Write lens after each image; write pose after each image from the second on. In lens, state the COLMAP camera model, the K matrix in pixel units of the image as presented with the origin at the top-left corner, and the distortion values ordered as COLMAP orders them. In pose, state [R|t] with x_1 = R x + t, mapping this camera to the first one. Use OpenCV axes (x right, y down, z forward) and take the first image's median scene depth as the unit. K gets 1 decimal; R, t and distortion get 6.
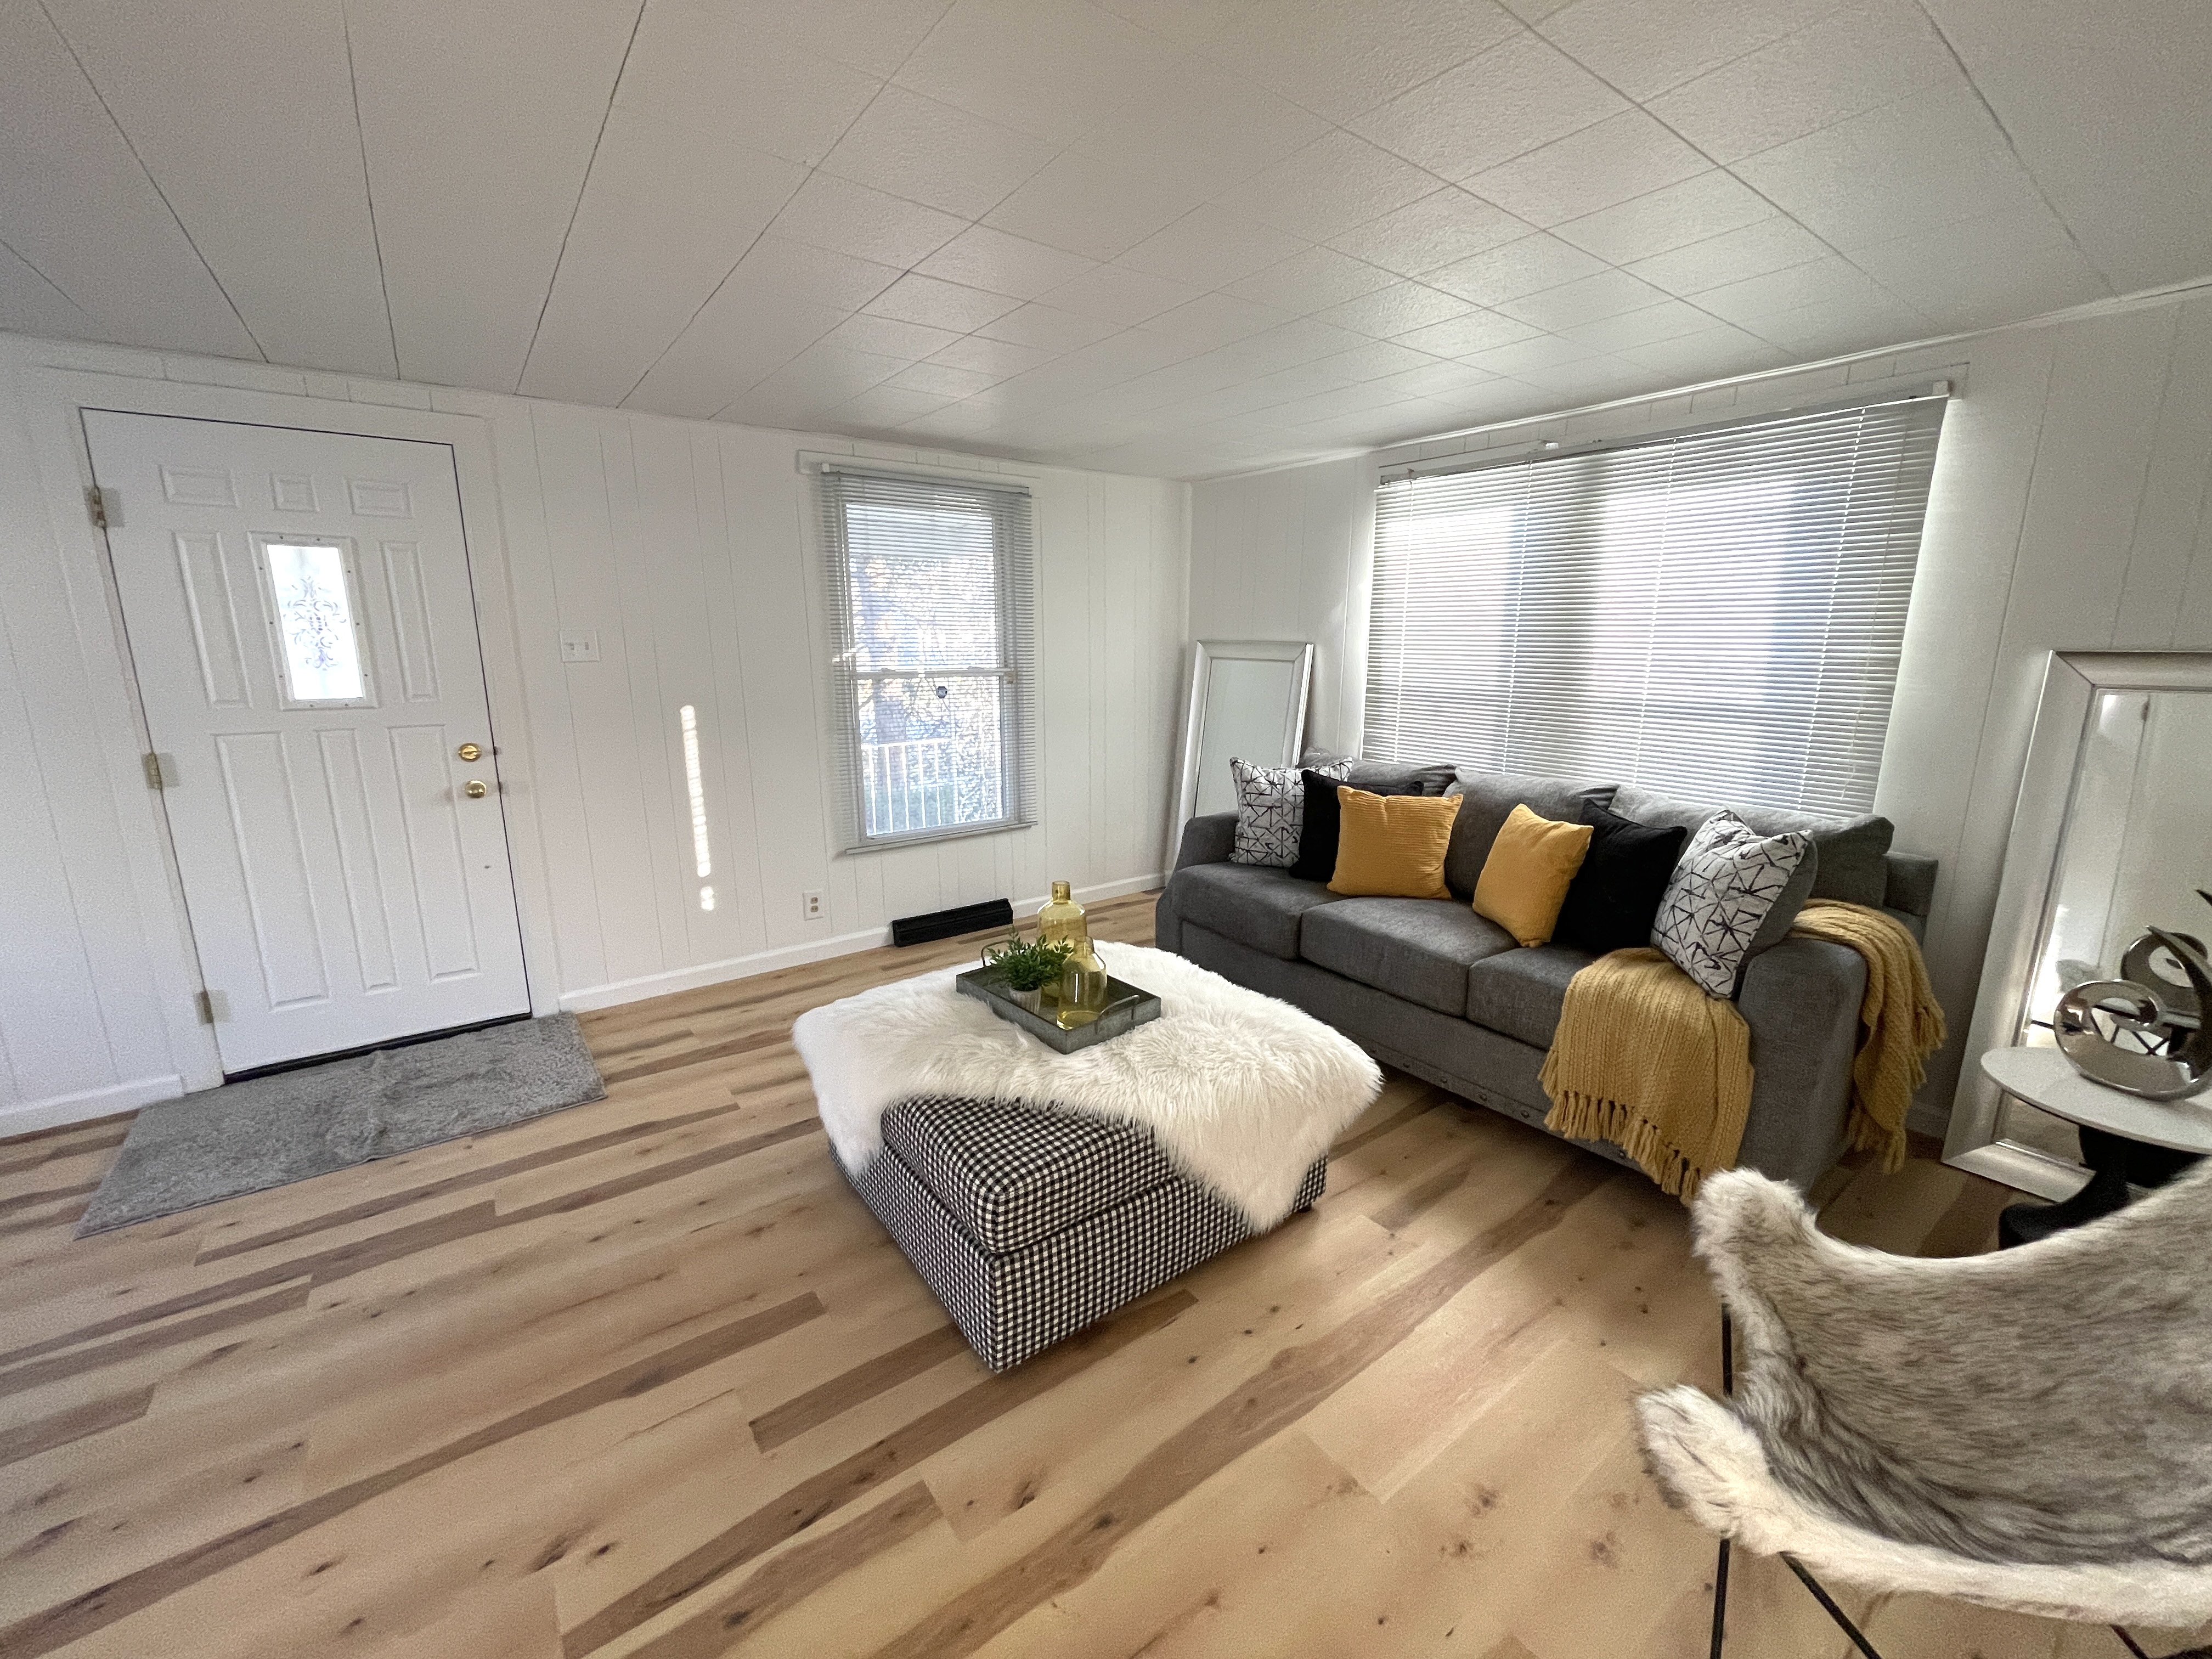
lens RADIAL K [[897.0, 0, 1109.0], [0, 897.0, 823.6], [0, 0, 1]] dist [-0.004504, 0.000353]
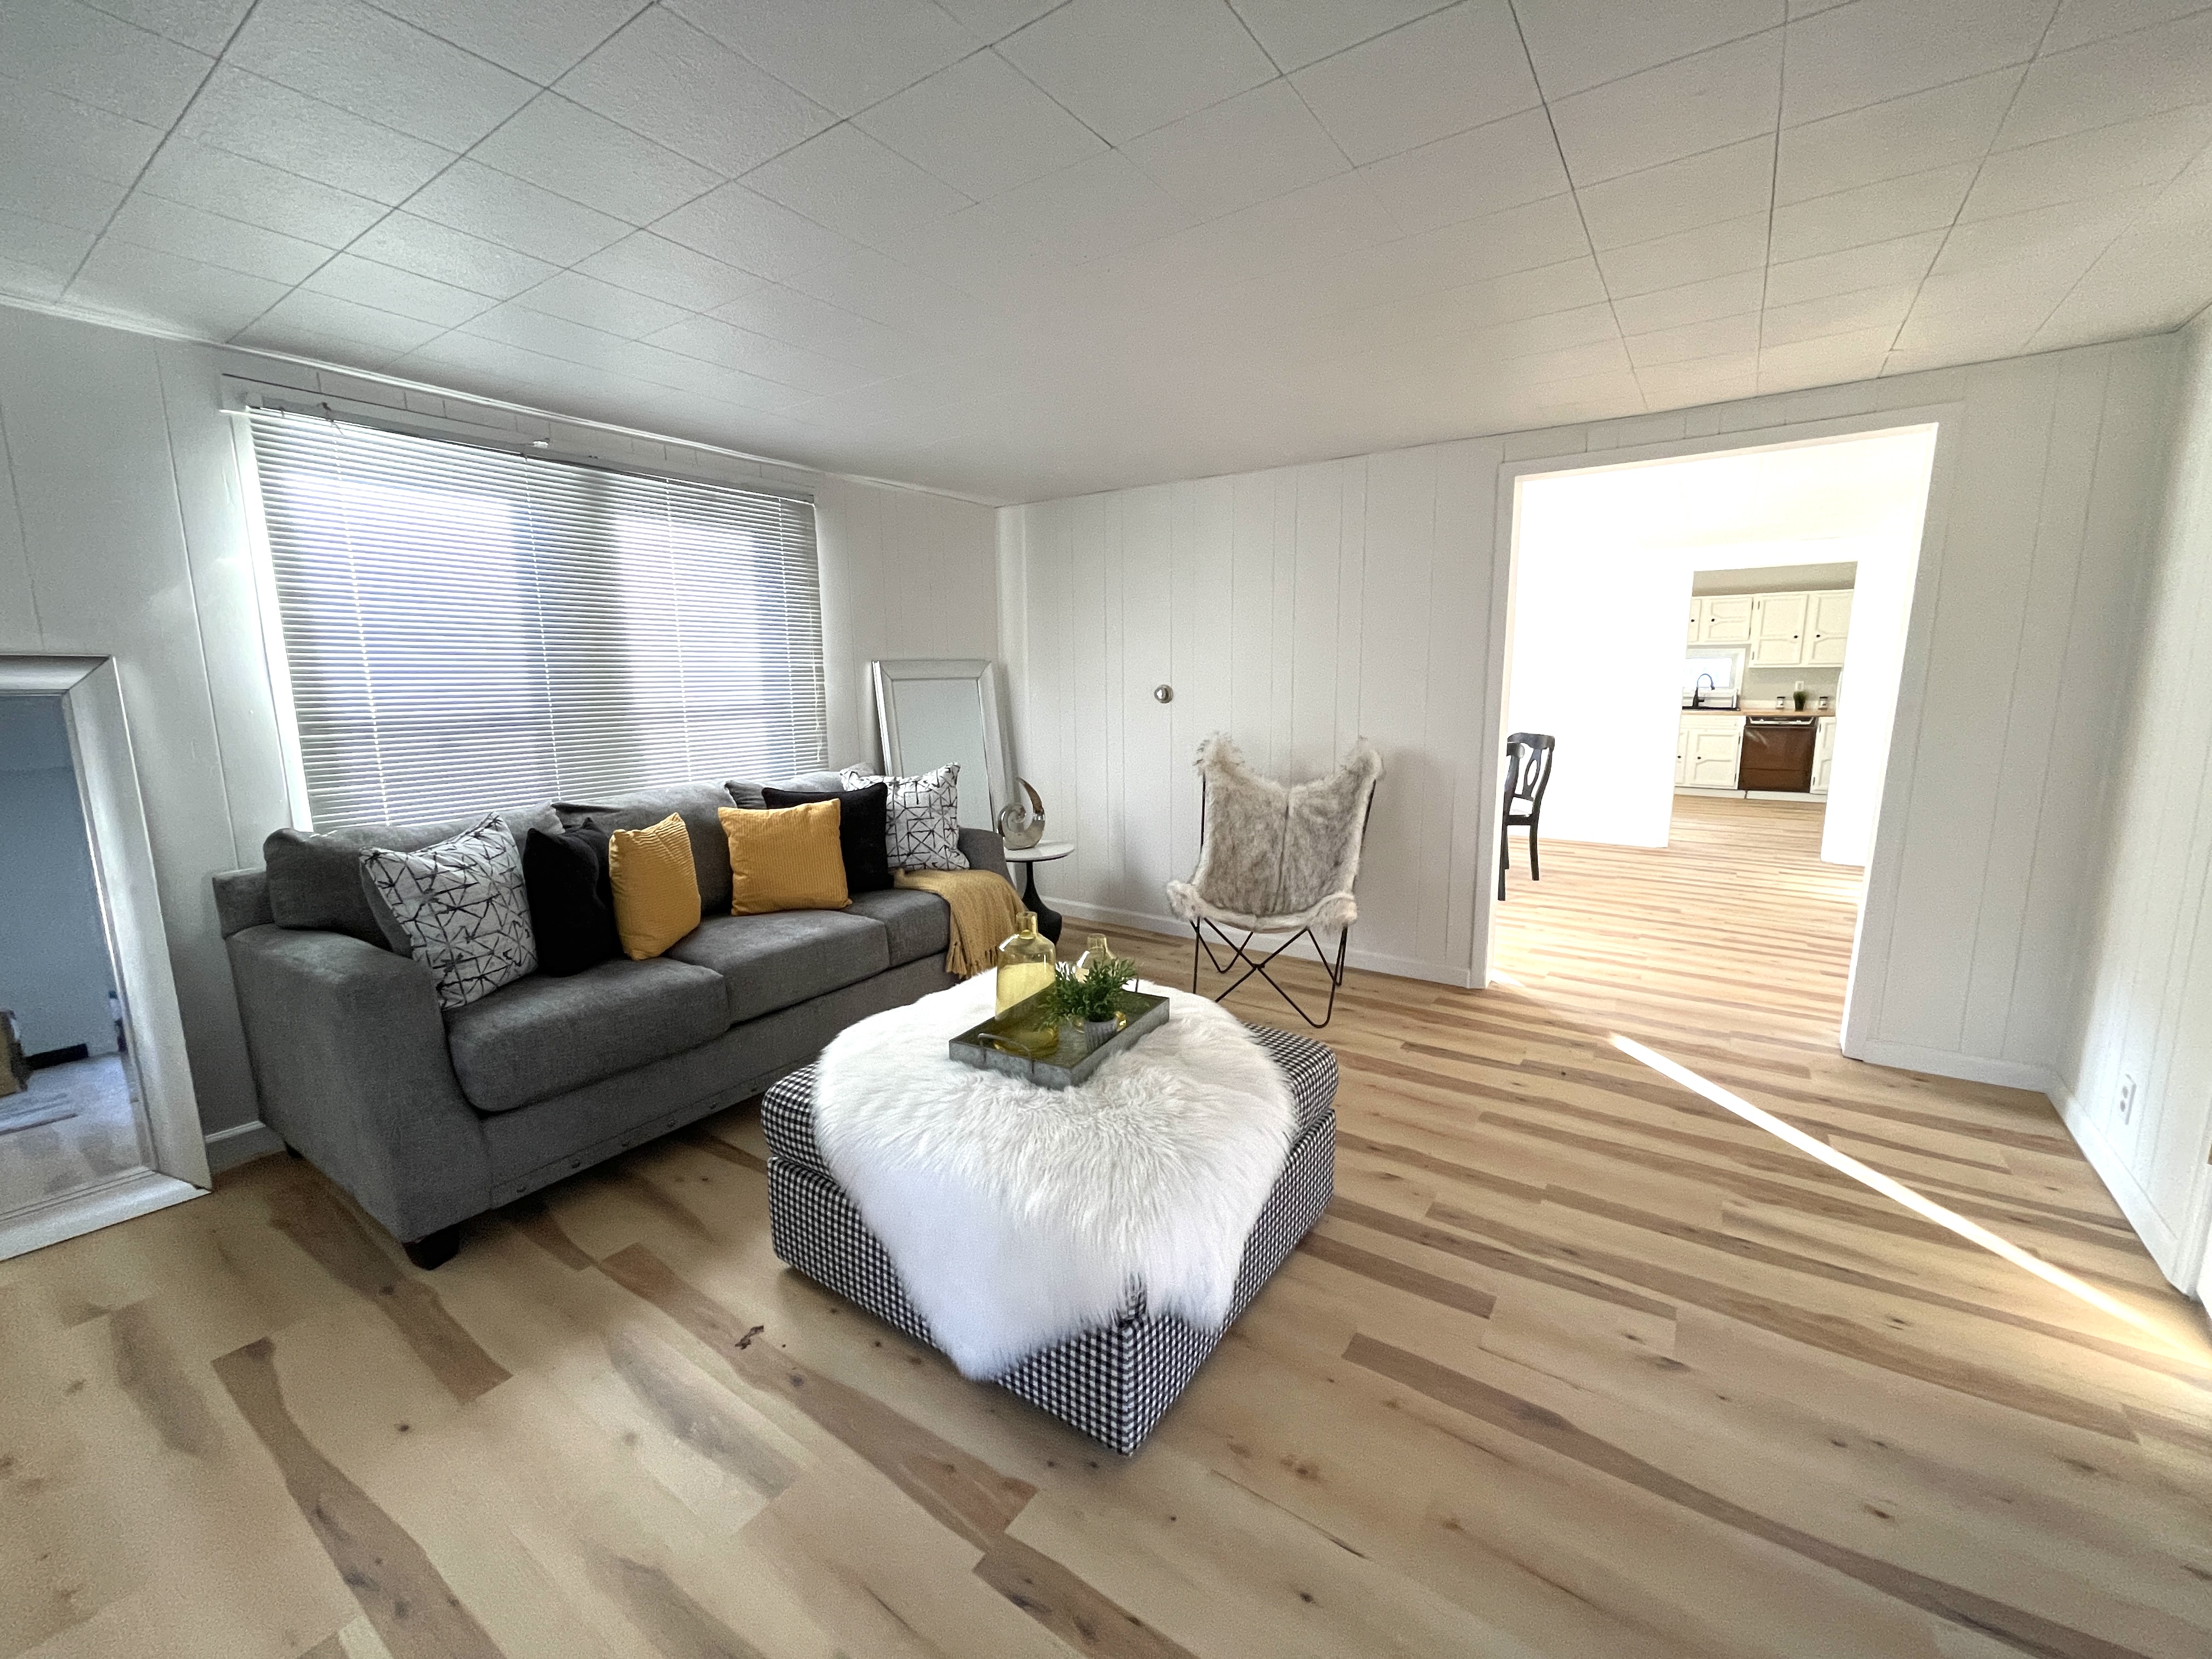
lens RADIAL K [[897.0, 0, 1109.0], [0, 897.0, 823.6], [0, 0, 1]] dist [-0.004504, 0.000353]
pose [[-0.321677, -0.152724, 0.934451, -0.635555], [0.205248, 0.952193, 0.226278, -0.141148], [-0.924336, 0.264583, -0.274953, 0.838423]]
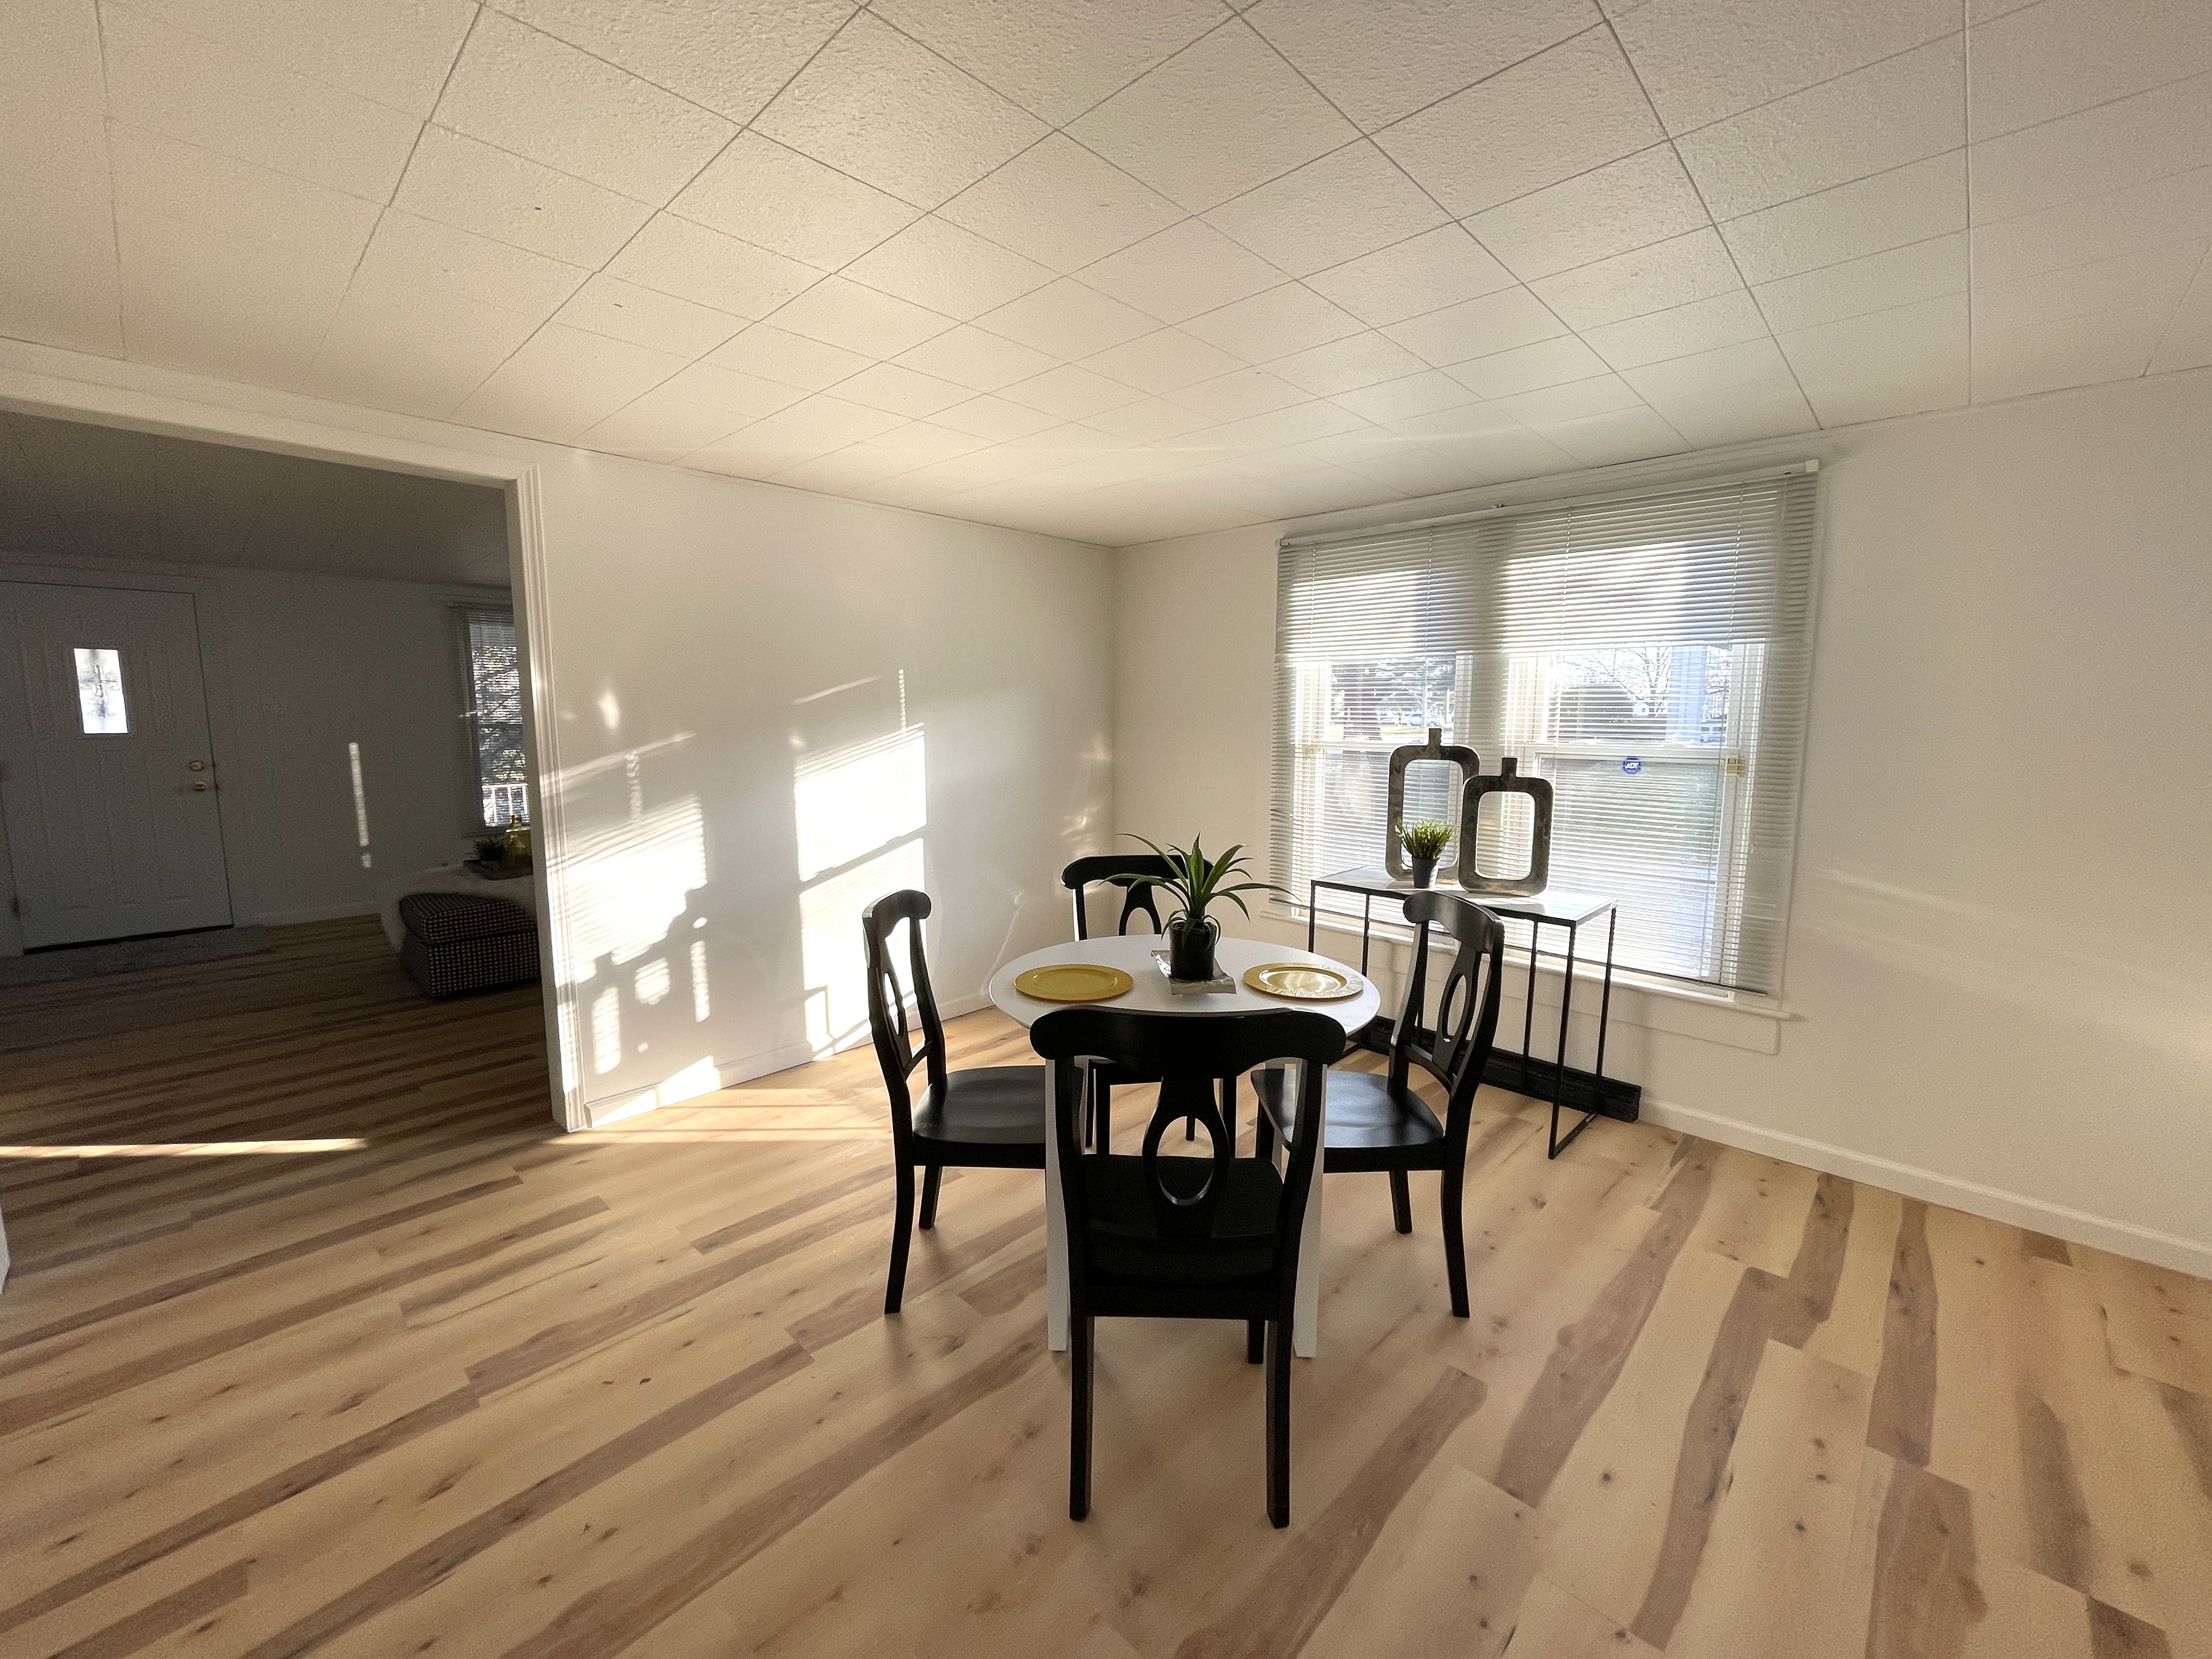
lens RADIAL K [[897.0, 0, 1109.0], [0, 897.0, 823.6], [0, 0, 1]] dist [-0.004504, 0.000353]
pose [[0.986249, -0.016030, 0.164485, 0.713234], [0.030120, 0.996050, -0.083529, 0.224767], [-0.162496, 0.087334, 0.982837, -0.950994]]
